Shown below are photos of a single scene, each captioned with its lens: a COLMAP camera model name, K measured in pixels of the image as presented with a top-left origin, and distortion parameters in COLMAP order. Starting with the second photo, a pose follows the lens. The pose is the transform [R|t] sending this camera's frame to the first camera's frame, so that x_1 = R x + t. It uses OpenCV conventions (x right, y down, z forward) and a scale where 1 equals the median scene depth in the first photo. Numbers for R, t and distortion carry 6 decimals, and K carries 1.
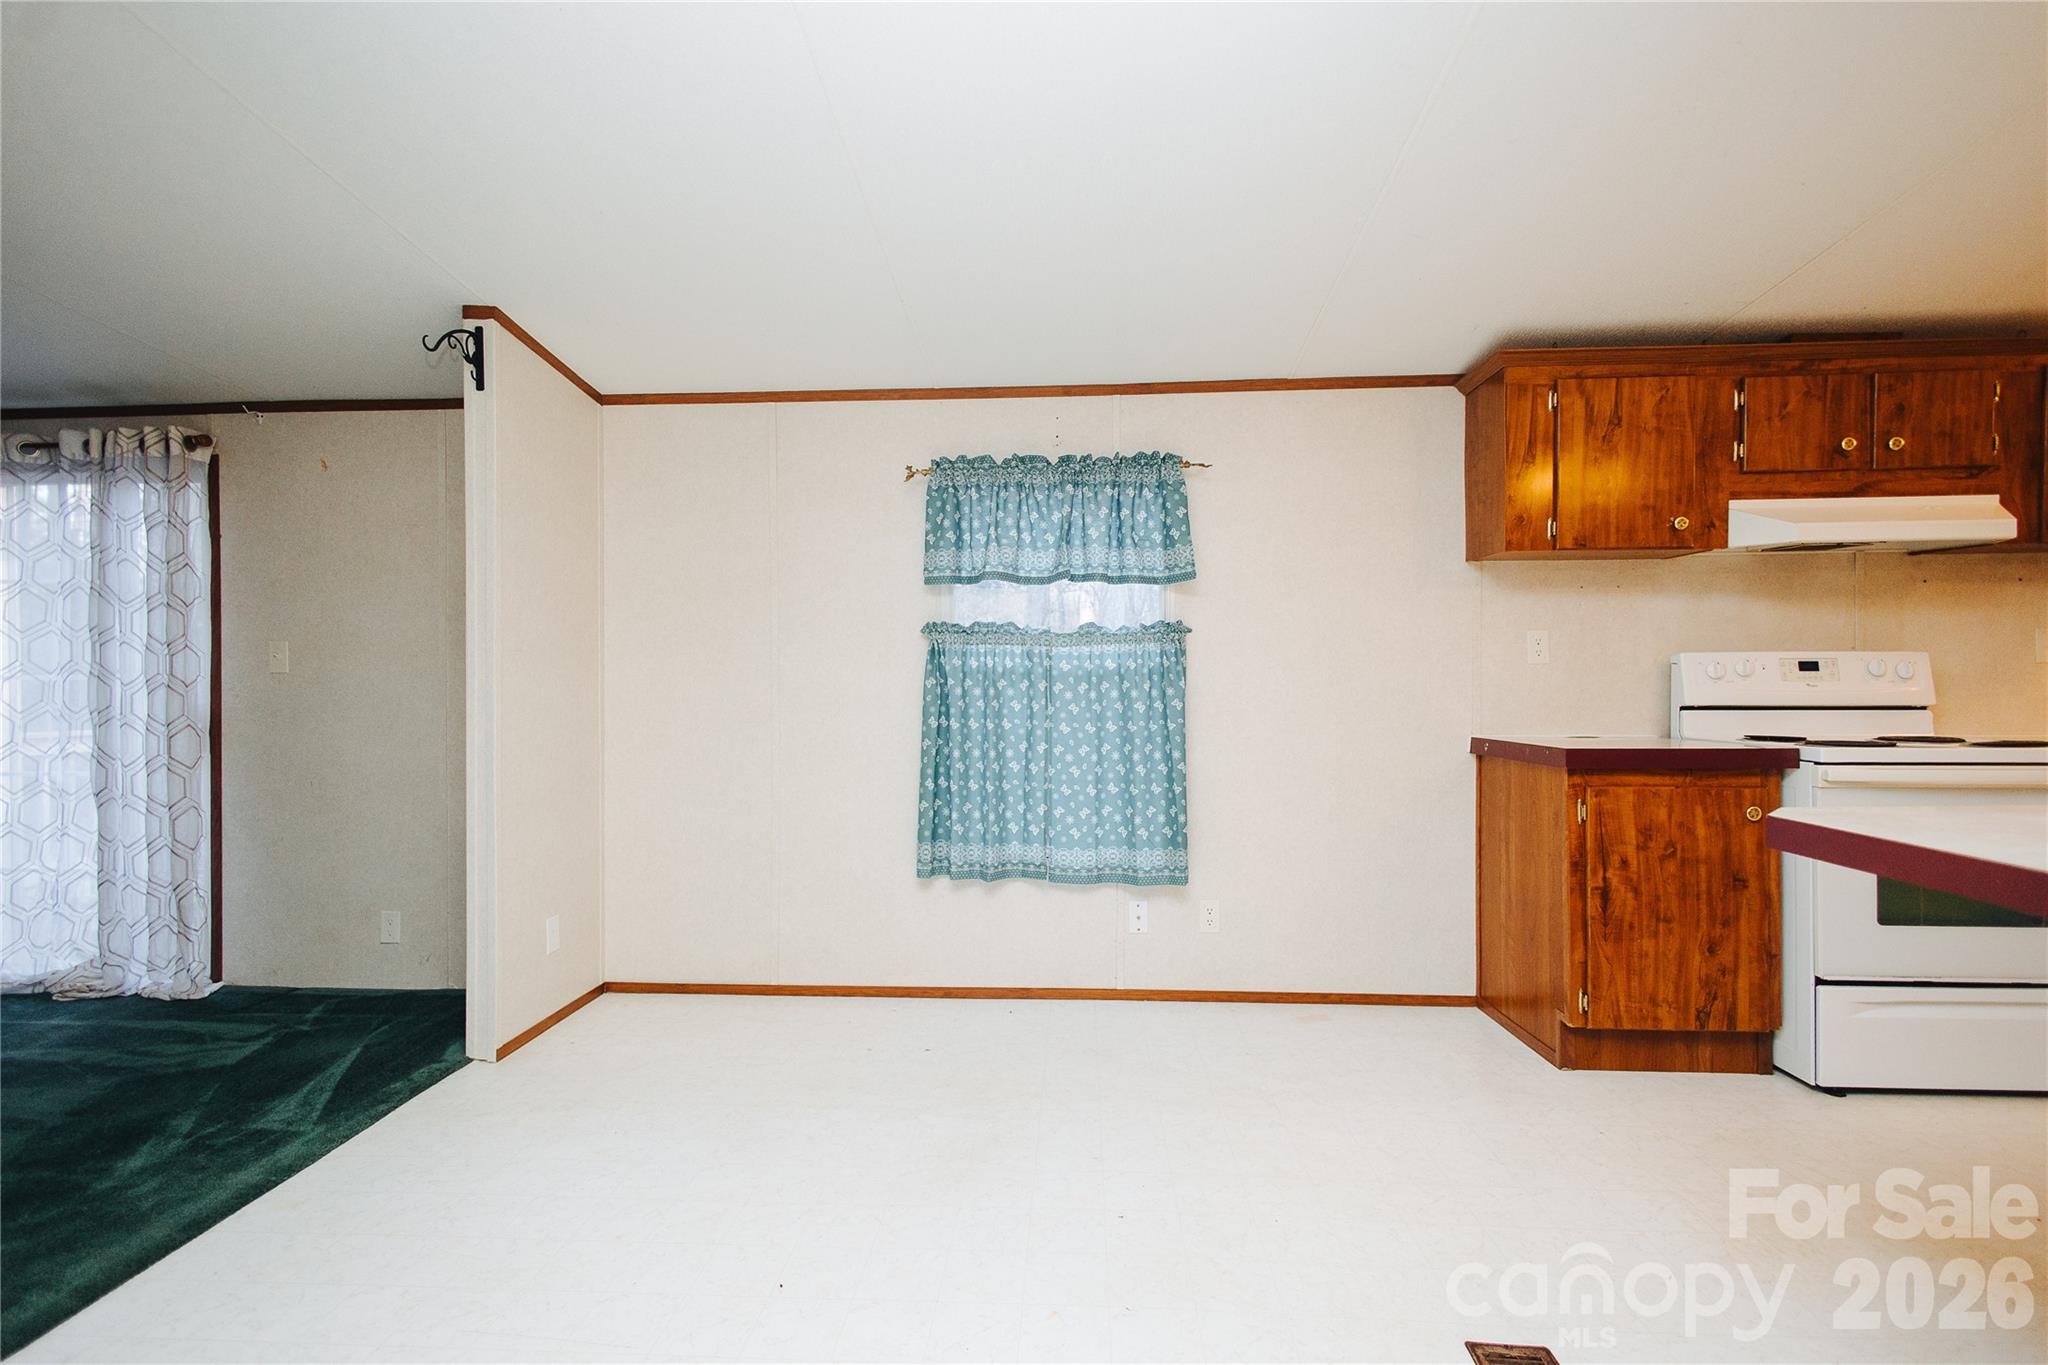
lens RADIAL K [[942.2, 0, 1024.4], [0, 942.2, 682.2], [0, 0, 1]] dist [0.013860, -0.003393]
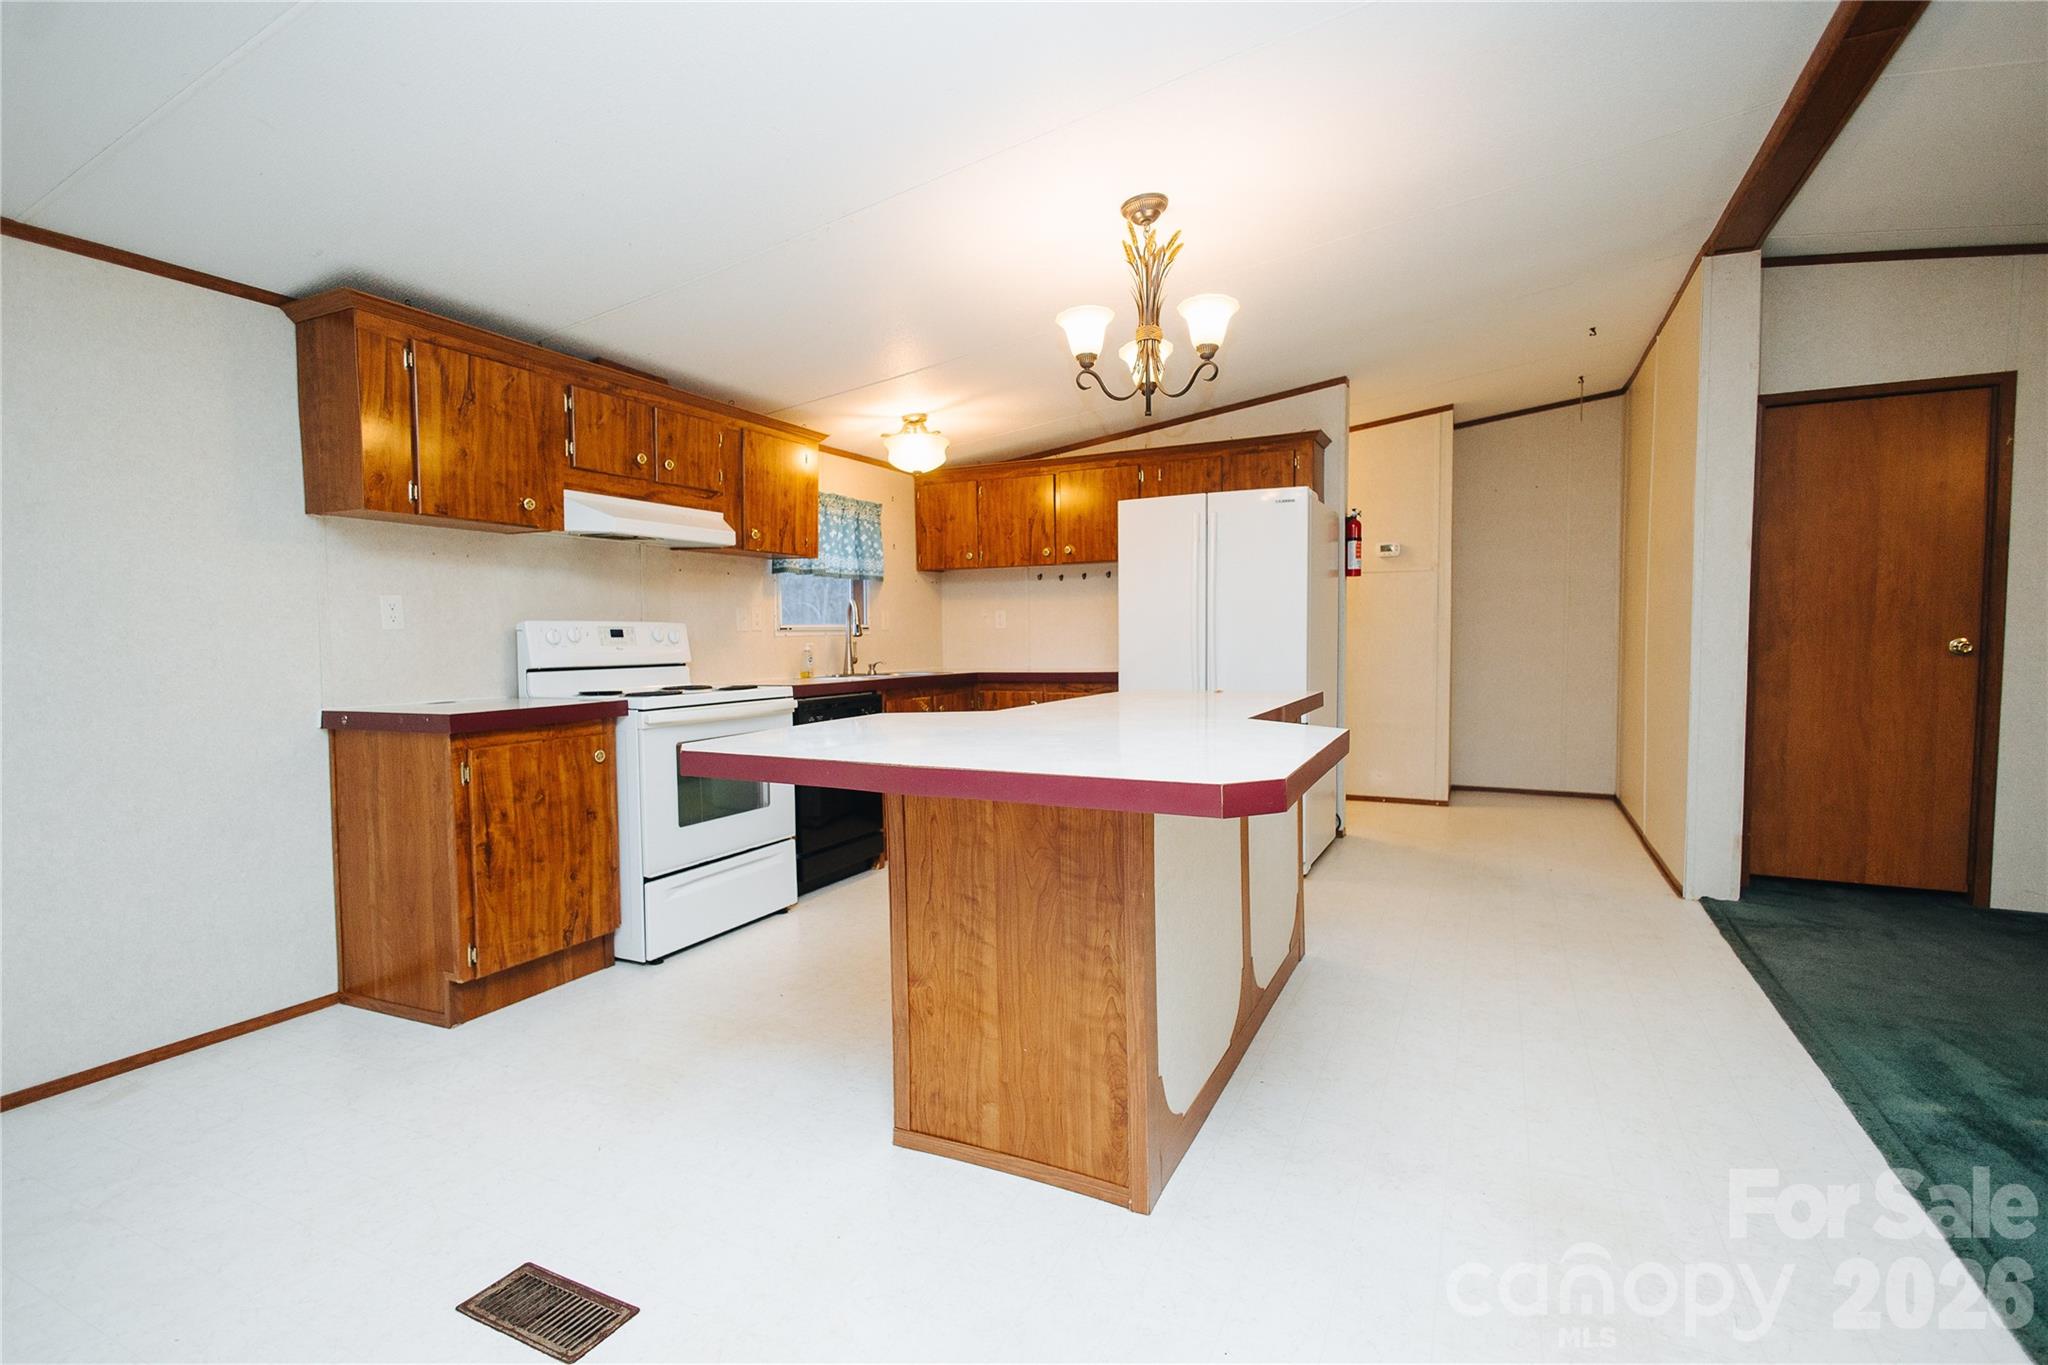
lens RADIAL K [[942.2, 0, 1023.1], [0, 942.2, 683.8], [0, 0, 1]] dist [0.013860, -0.003393]
pose [[0.390574, -0.046825, 0.919380, -0.098181], [0.010761, 0.998870, 0.046301, -0.002490], [-0.920509, -0.008190, 0.390636, 0.030166]]
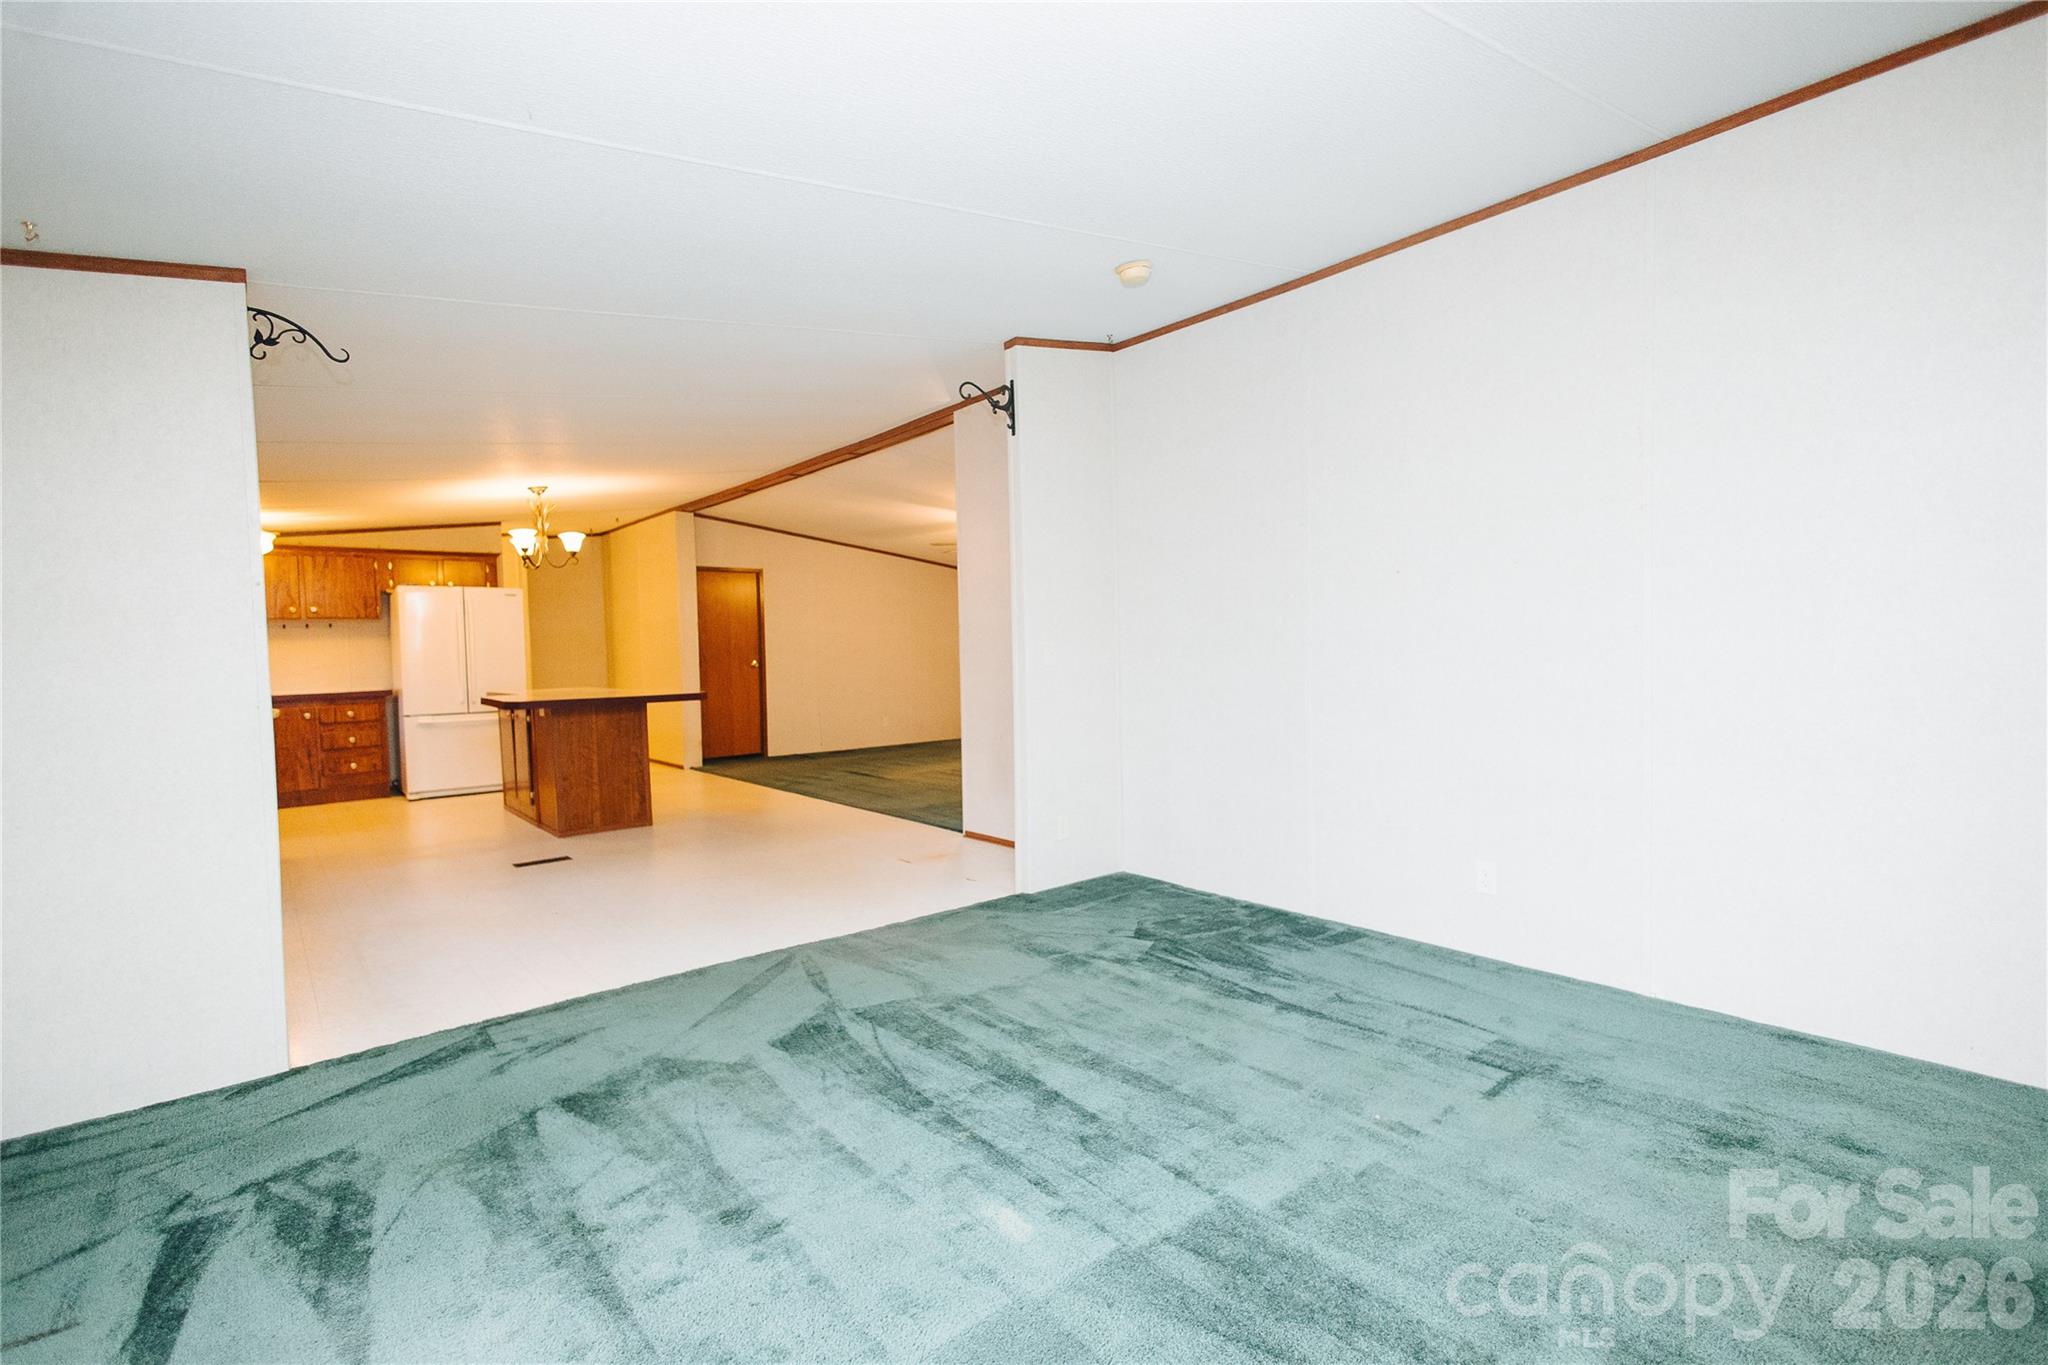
lens RADIAL K [[942.2, 0, 1027.3], [0, 942.2, 682.4], [0, 0, 1]] dist [0.013860, -0.003393]
pose [[-0.682914, -0.006496, 0.730470, -1.581799], [0.028910, 0.998937, 0.035911, -0.008656], [-0.729927, 0.045642, -0.682000, 0.961311]]
